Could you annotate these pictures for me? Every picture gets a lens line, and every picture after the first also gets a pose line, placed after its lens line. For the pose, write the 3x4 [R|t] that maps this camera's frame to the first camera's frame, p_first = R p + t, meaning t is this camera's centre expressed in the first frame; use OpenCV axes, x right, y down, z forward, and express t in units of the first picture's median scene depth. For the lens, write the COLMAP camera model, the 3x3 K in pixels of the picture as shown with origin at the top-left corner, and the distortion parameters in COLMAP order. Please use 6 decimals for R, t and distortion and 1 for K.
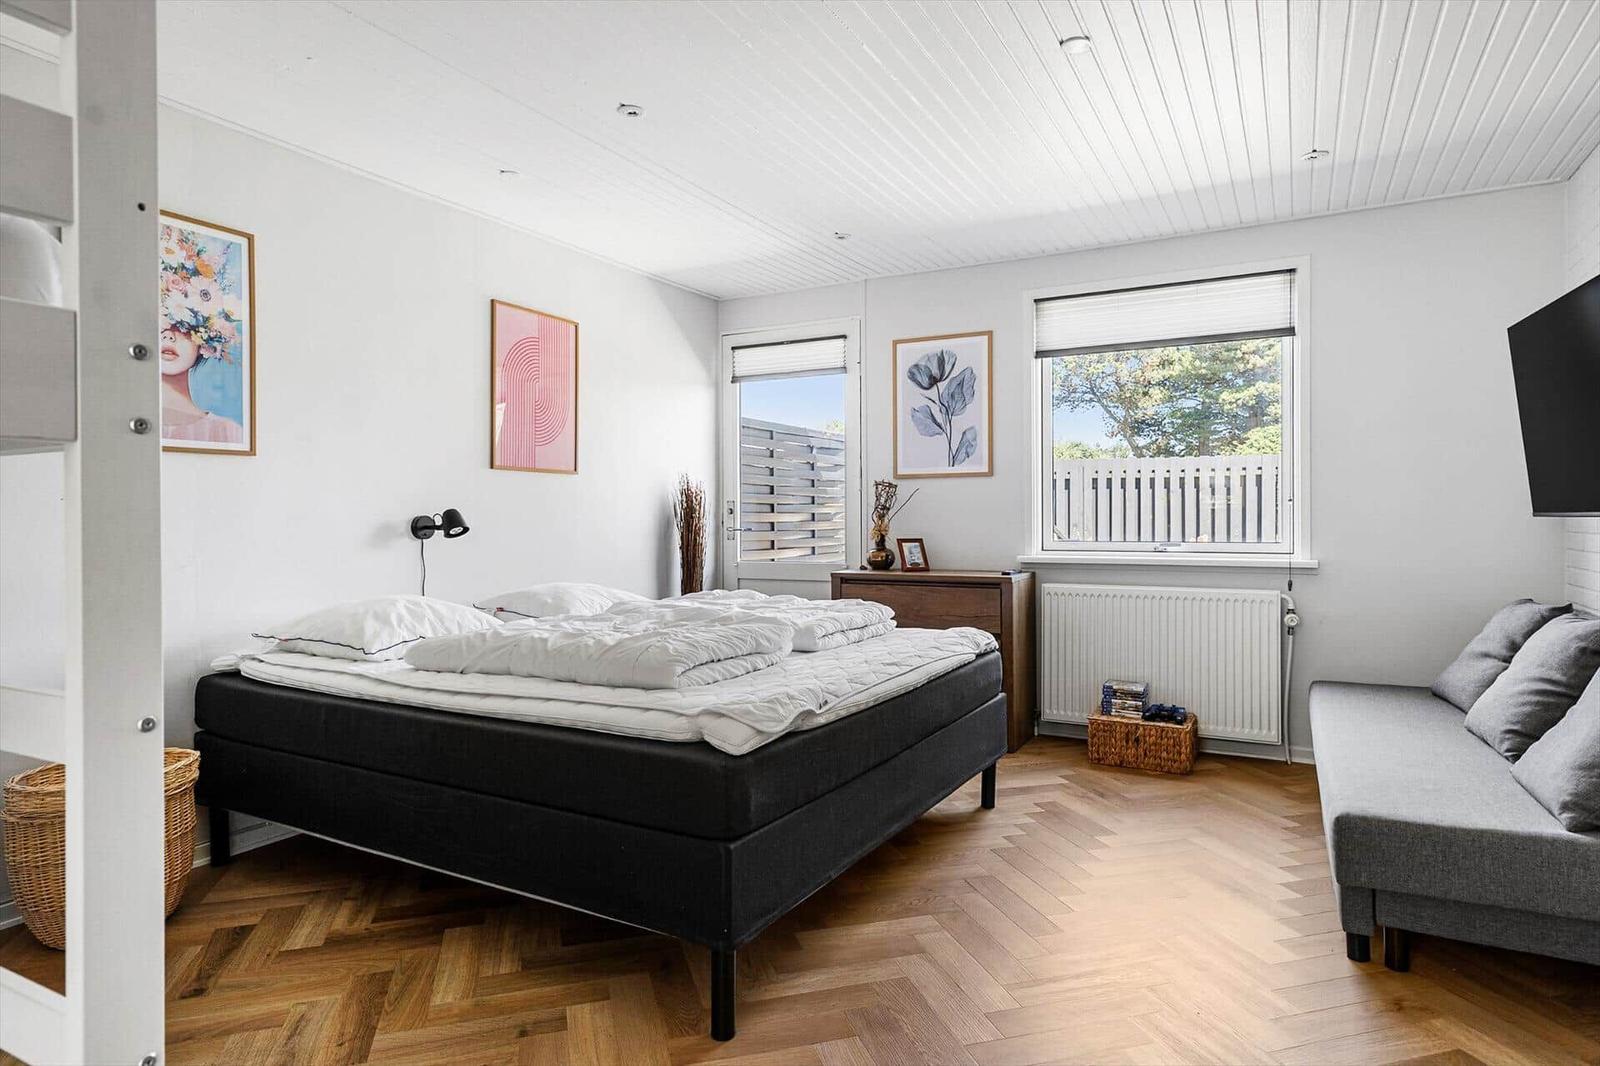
lens RADIAL K [[915.2, 0, 809.0], [0, 915.2, 518.9], [0, 0, 1]] dist [0.002583, 0.000552]
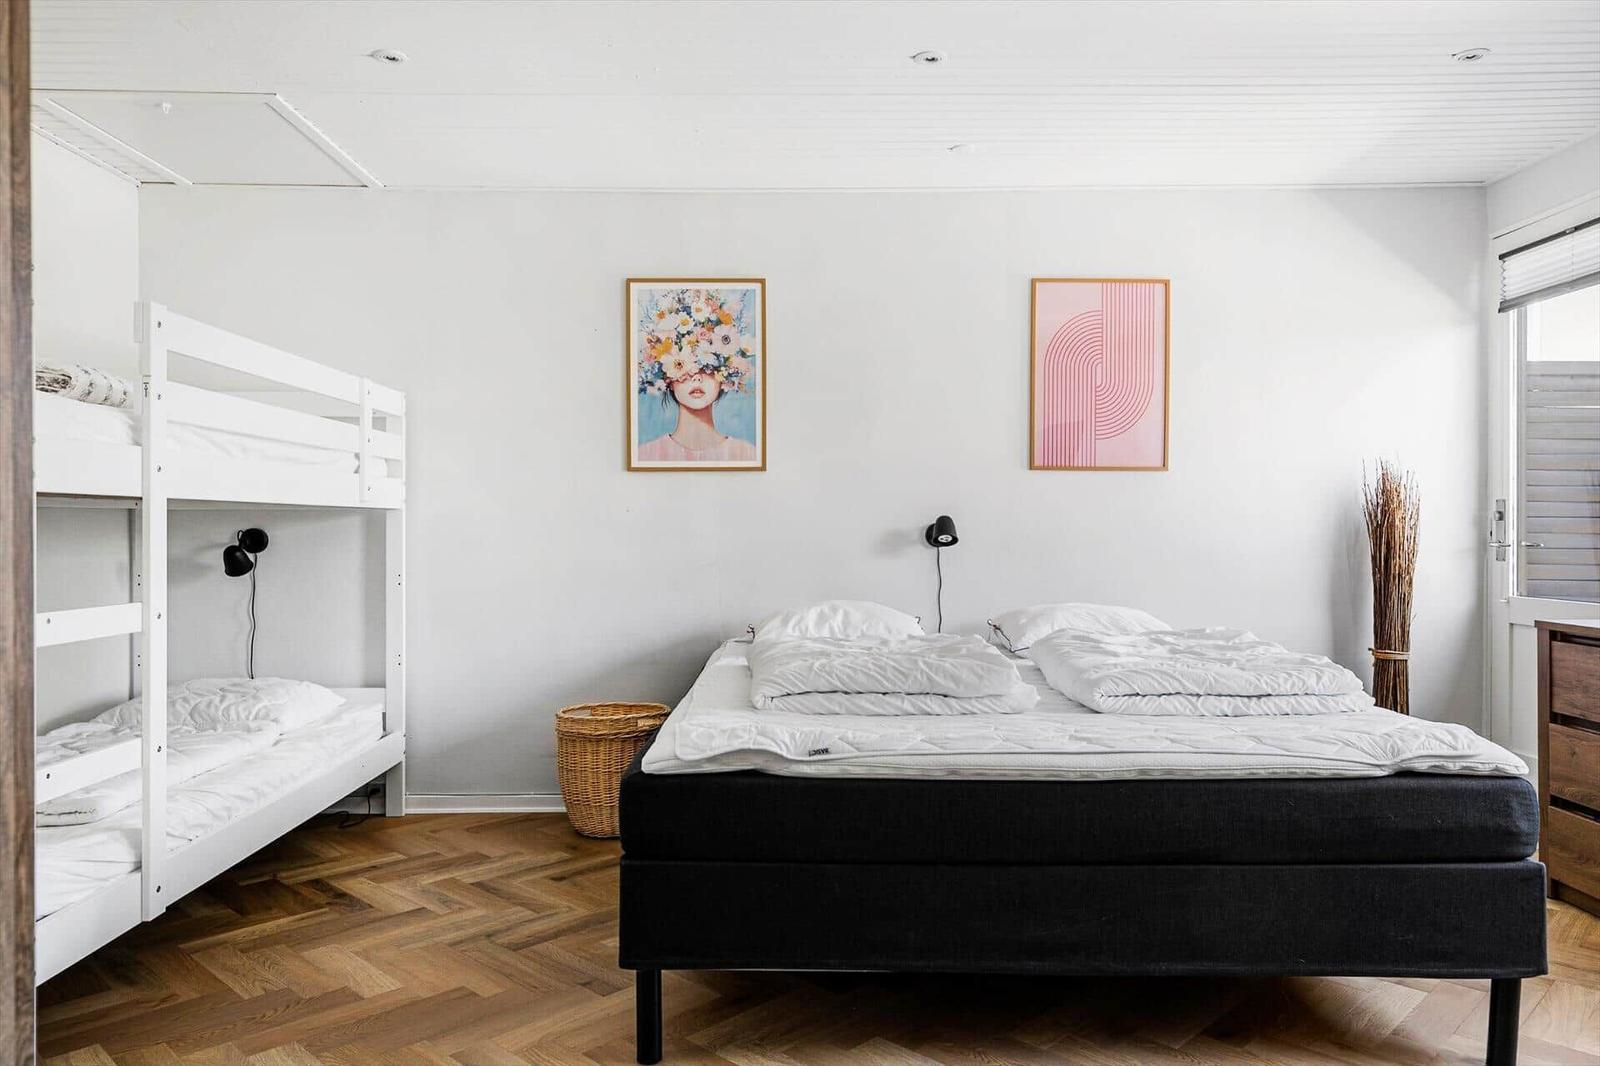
lens RADIAL K [[1116.3, 0, 800.0], [0, 1116.3, 533.0], [0, 0, 1]] dist [-0.001097, -0.002395]
pose [[0.471349, 0.009142, -0.881899, 0.678548], [-0.002654, 0.999956, 0.008947, -0.003322], [0.881943, -0.001877, 0.471353, 0.391983]]
